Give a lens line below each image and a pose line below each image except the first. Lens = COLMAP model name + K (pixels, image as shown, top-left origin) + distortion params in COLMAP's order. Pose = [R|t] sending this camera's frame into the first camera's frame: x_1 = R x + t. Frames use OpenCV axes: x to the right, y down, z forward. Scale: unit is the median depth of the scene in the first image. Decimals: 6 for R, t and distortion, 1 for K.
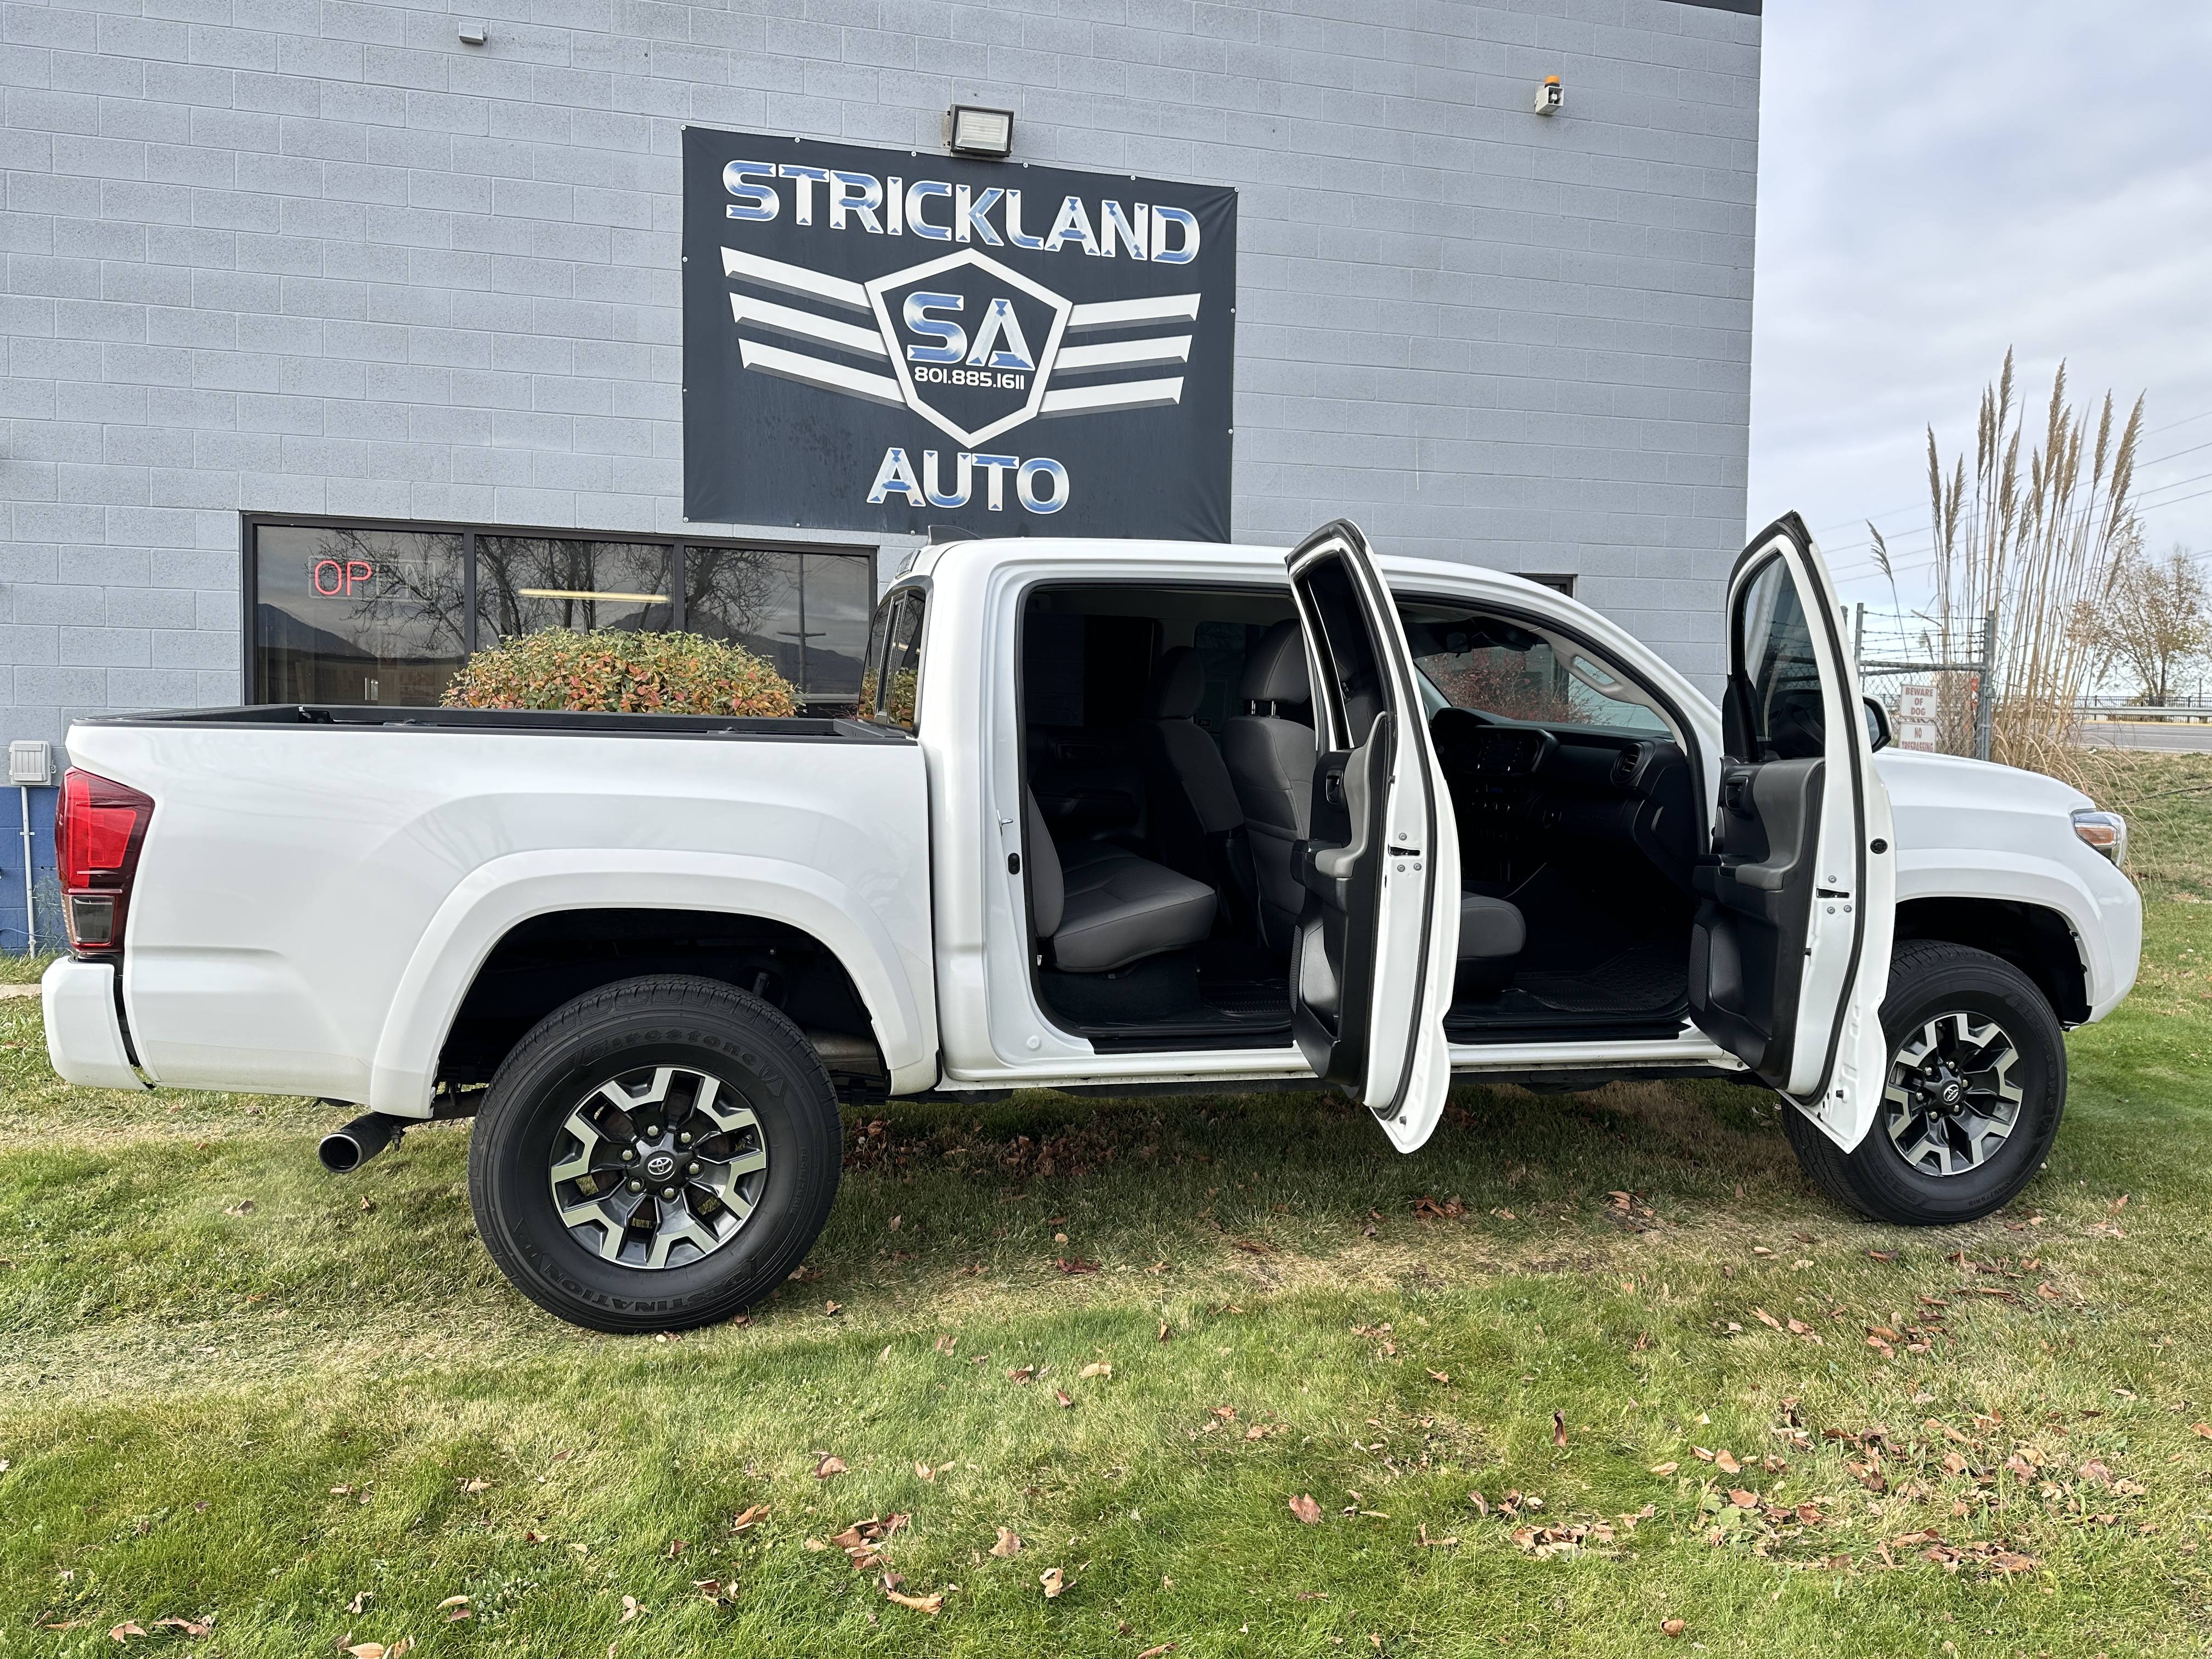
lens RADIAL K [[1546.9, 0, 1106.0], [0, 1546.9, 829.5], [0, 0, 1]] dist [0.147857, -0.240108]
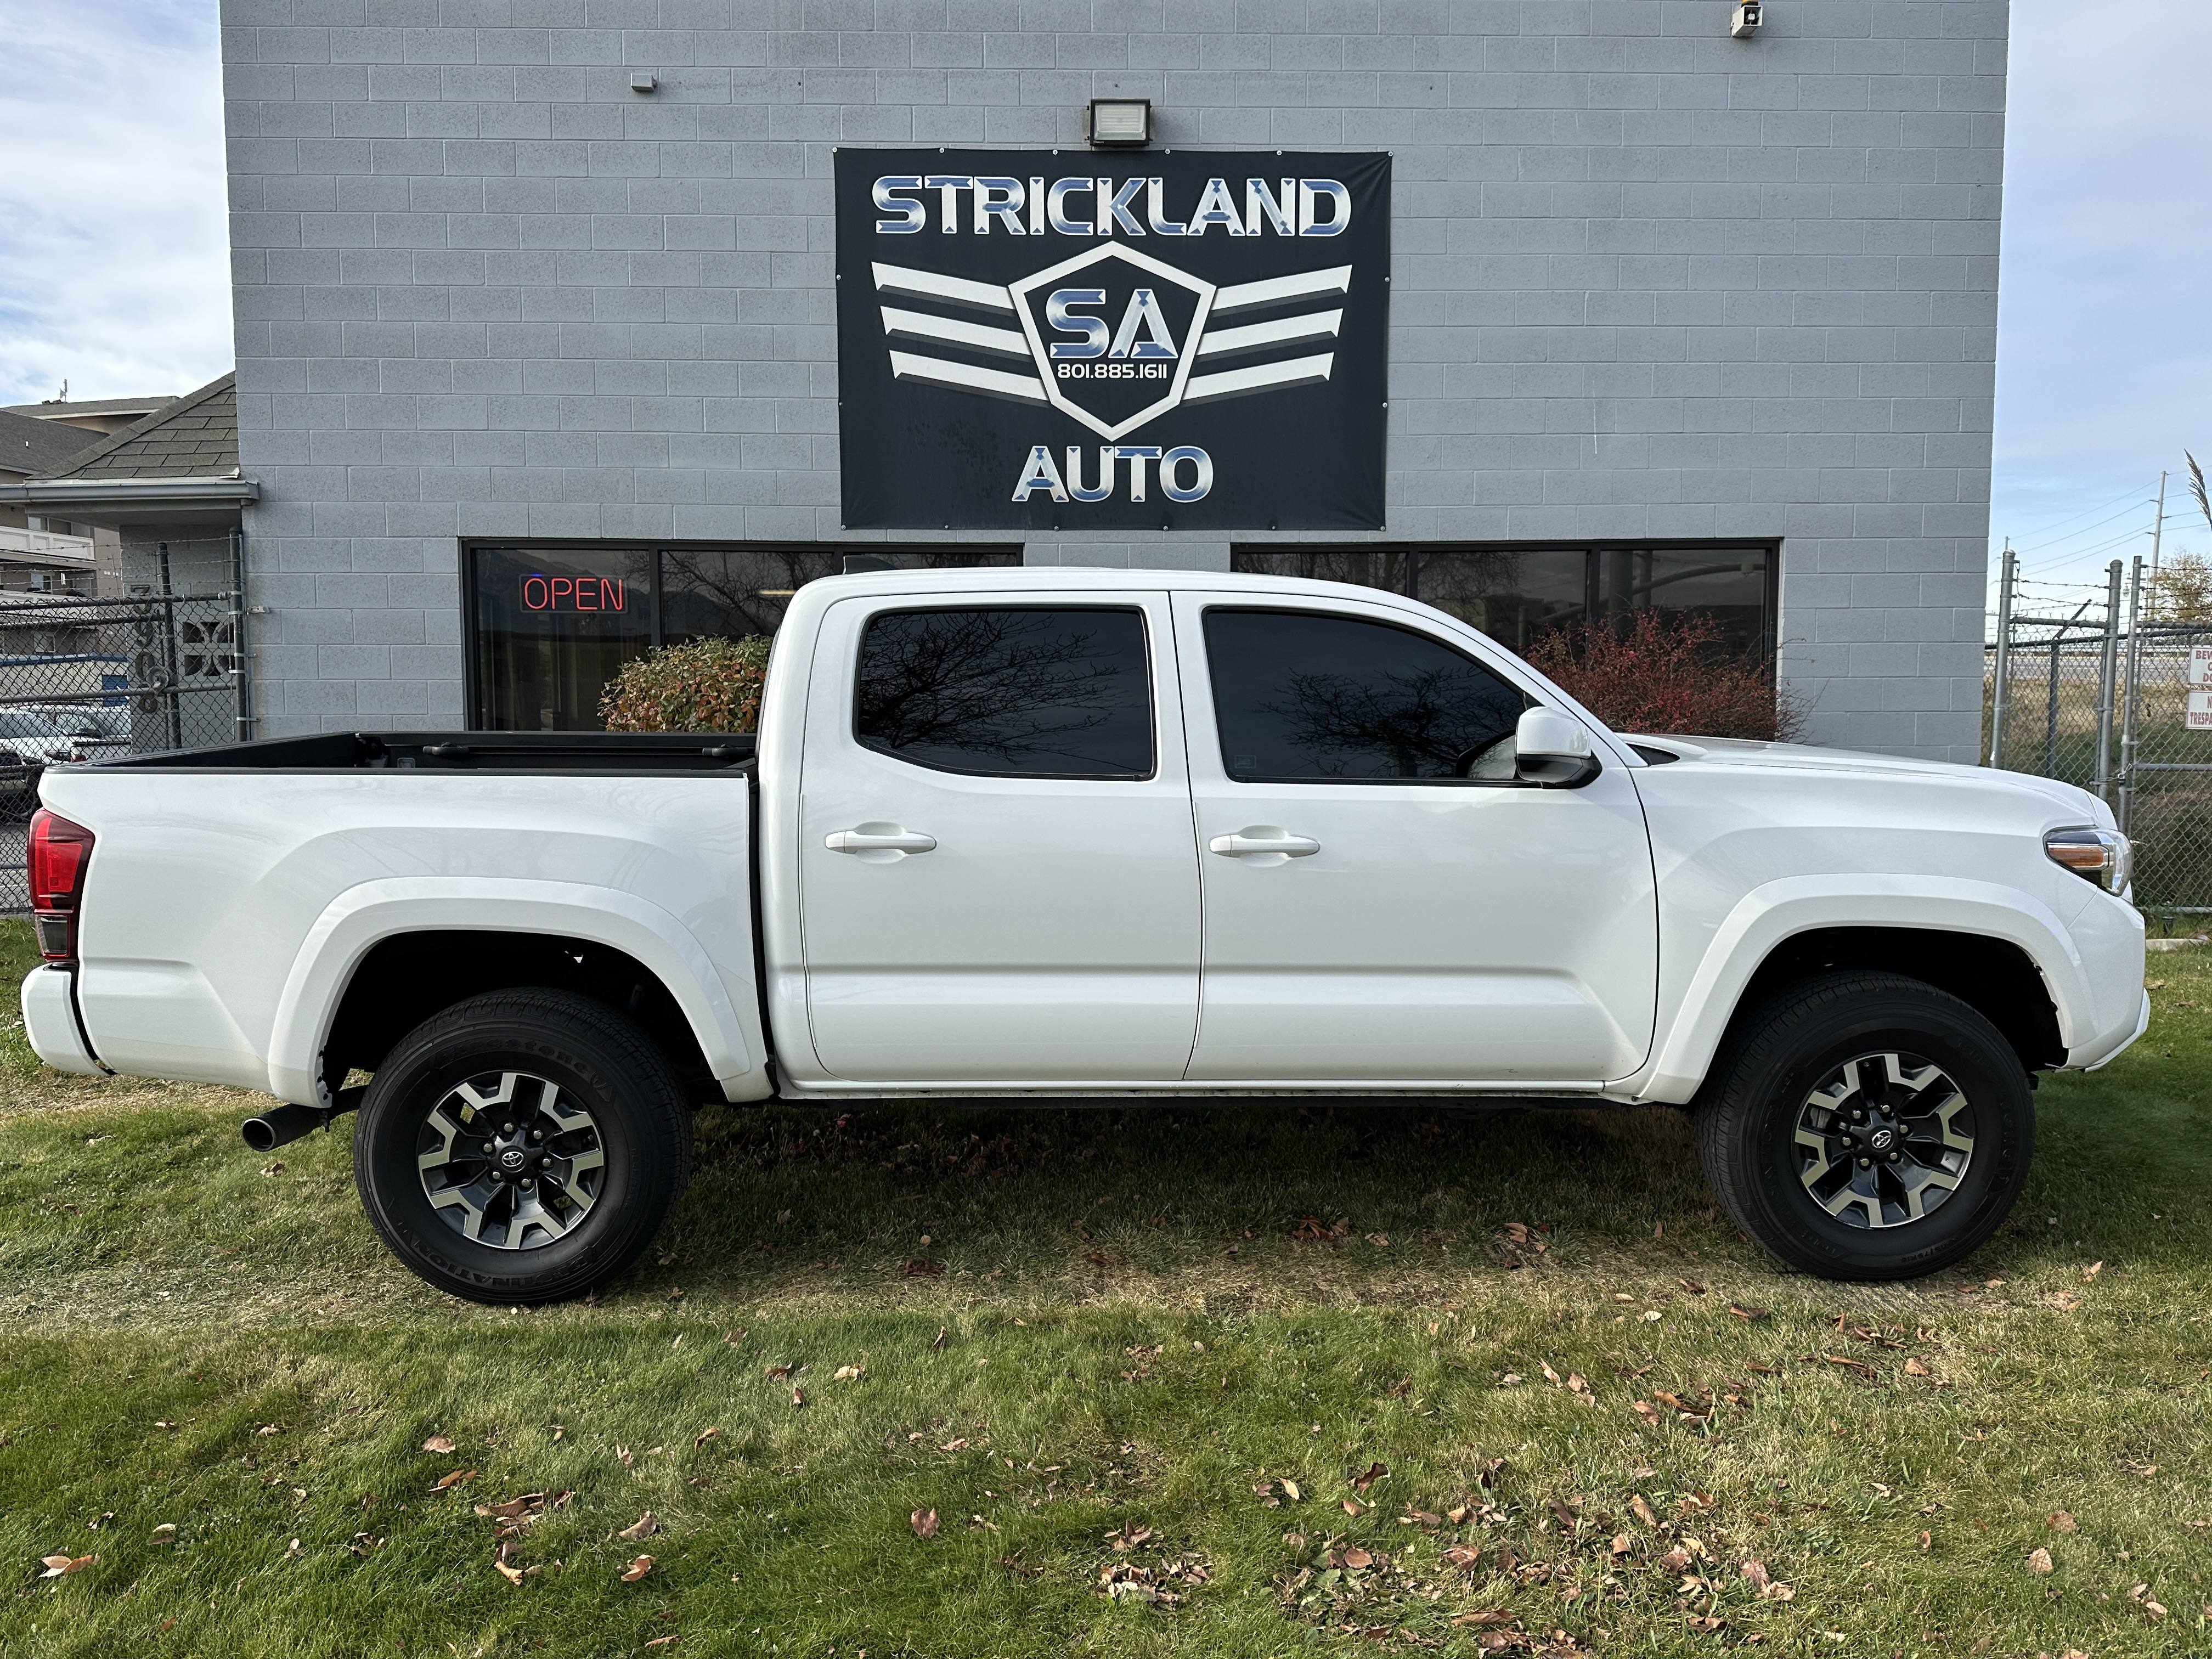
lens RADIAL K [[1546.7, 0, 1101.4], [0, 1546.7, 853.1], [0, 0, 1]] dist [0.116128, -0.171644]
pose [[0.972864, 0.004879, -0.231328, 0.142527], [0.004016, 0.999271, 0.037965, -0.016351], [0.231345, -0.037864, 0.972135, 0.007854]]
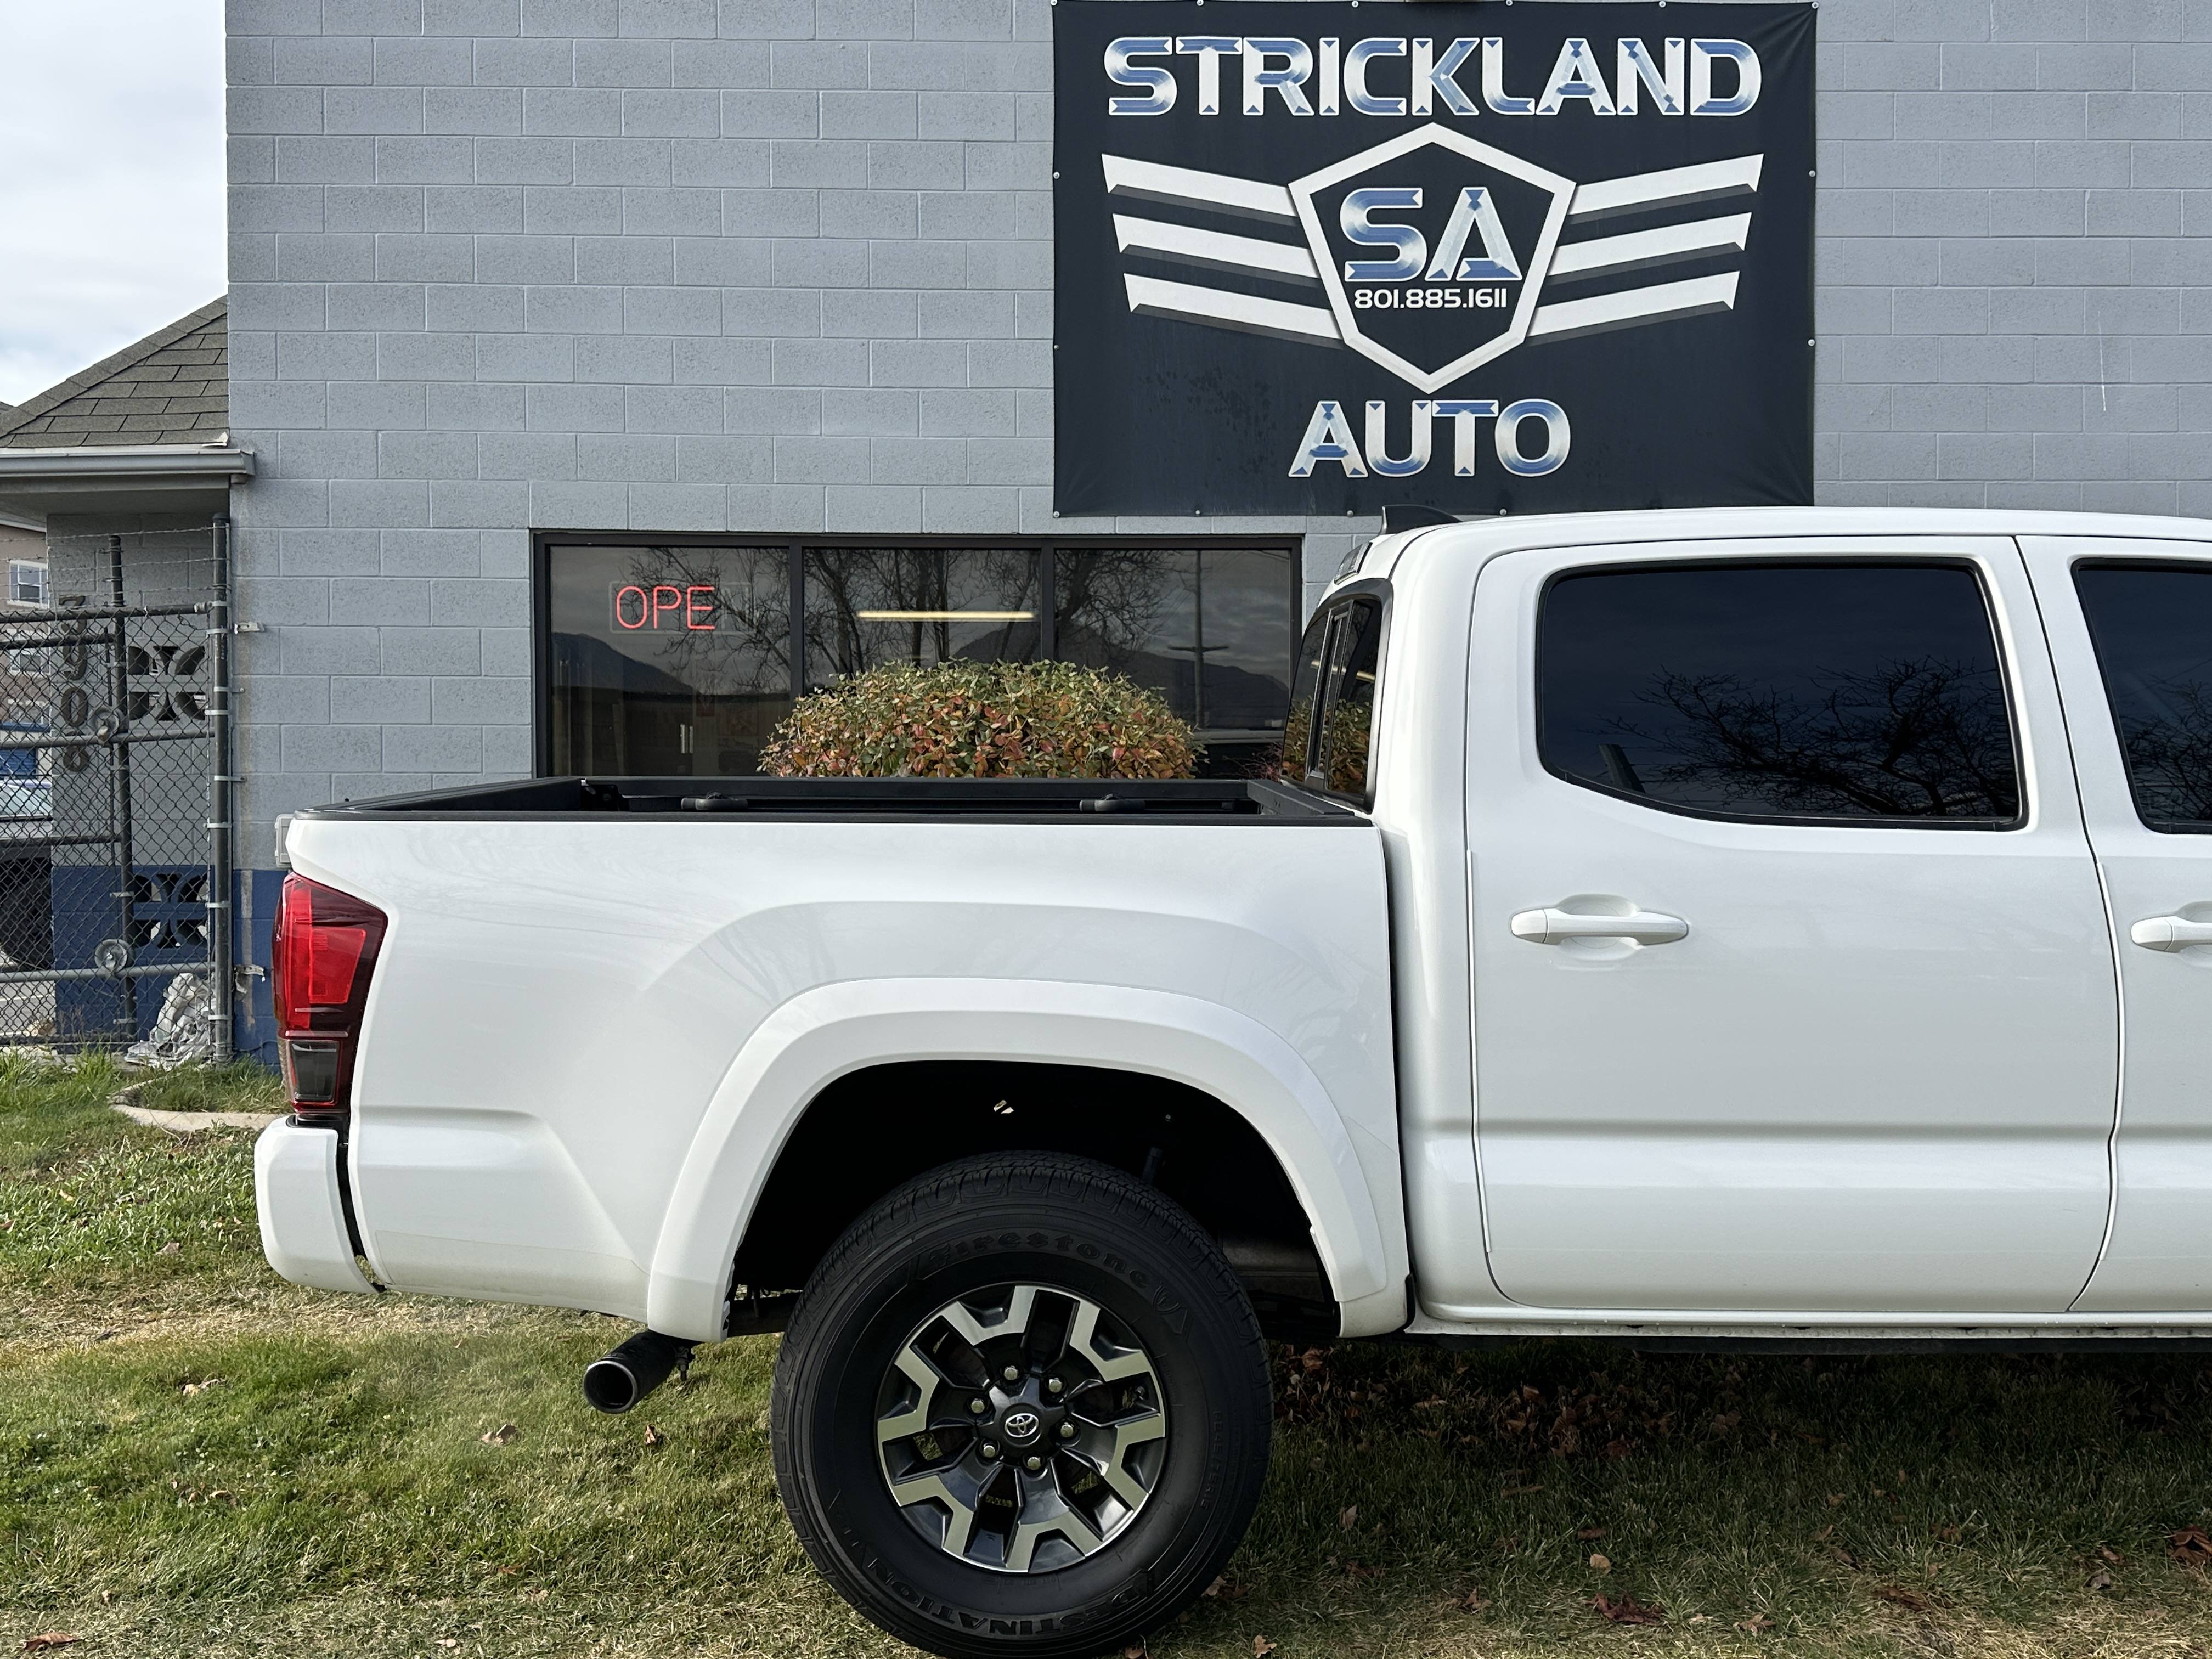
lens RADIAL K [[2034.0, 0, 1103.8], [0, 2034.0, 835.9], [0, 0, 1]] dist [0.221384, -0.514498]
pose [[0.971377, -0.010325, -0.237320, -0.008846], [0.003014, 0.999510, -0.031150, -0.008510], [0.237525, 0.029543, 0.970932, 0.035992]]
